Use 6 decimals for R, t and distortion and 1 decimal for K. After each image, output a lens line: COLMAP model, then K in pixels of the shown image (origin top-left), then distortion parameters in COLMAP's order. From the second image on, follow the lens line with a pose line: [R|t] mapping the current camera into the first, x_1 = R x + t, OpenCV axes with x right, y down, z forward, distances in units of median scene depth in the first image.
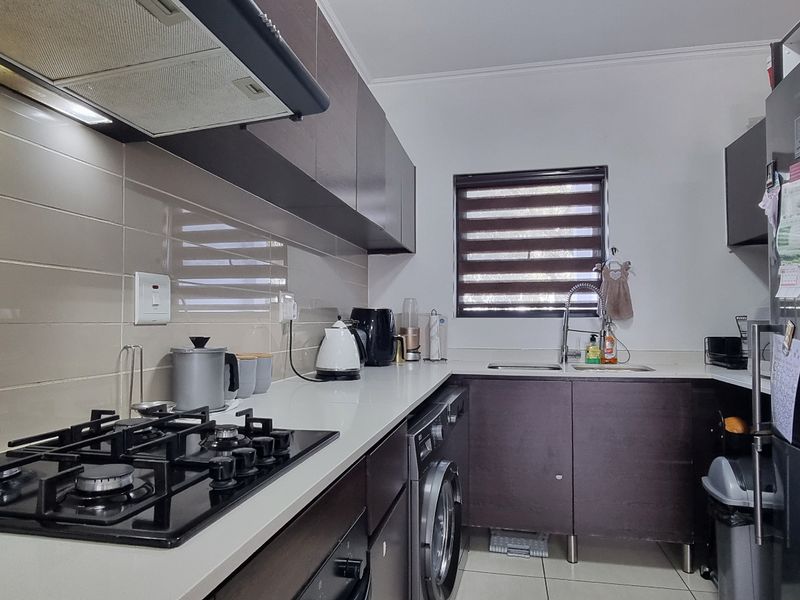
lens RADIAL K [[548.6, 0, 390.0], [0, 548.6, 309.5], [0, 0, 1]] dist [0.000162, -0.004589]
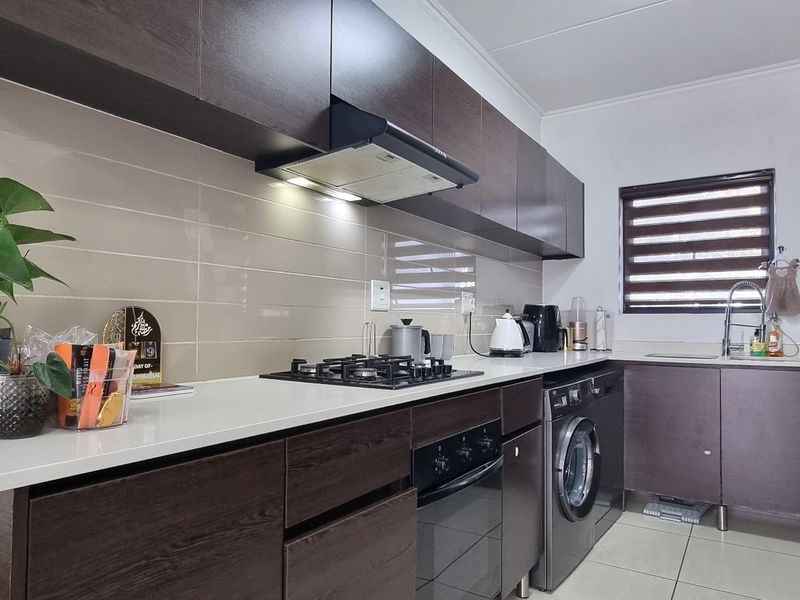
lens RADIAL K [[548.6, 0, 390.0], [0, 548.6, 309.5], [0, 0, 1]] dist [0.000162, -0.004589]
pose [[0.932483, -0.002449, -0.361206, 0.090742], [0.000002, 0.999977, -0.006775, 0.015272], [0.361214, 0.006316, 0.932462, -0.249683]]
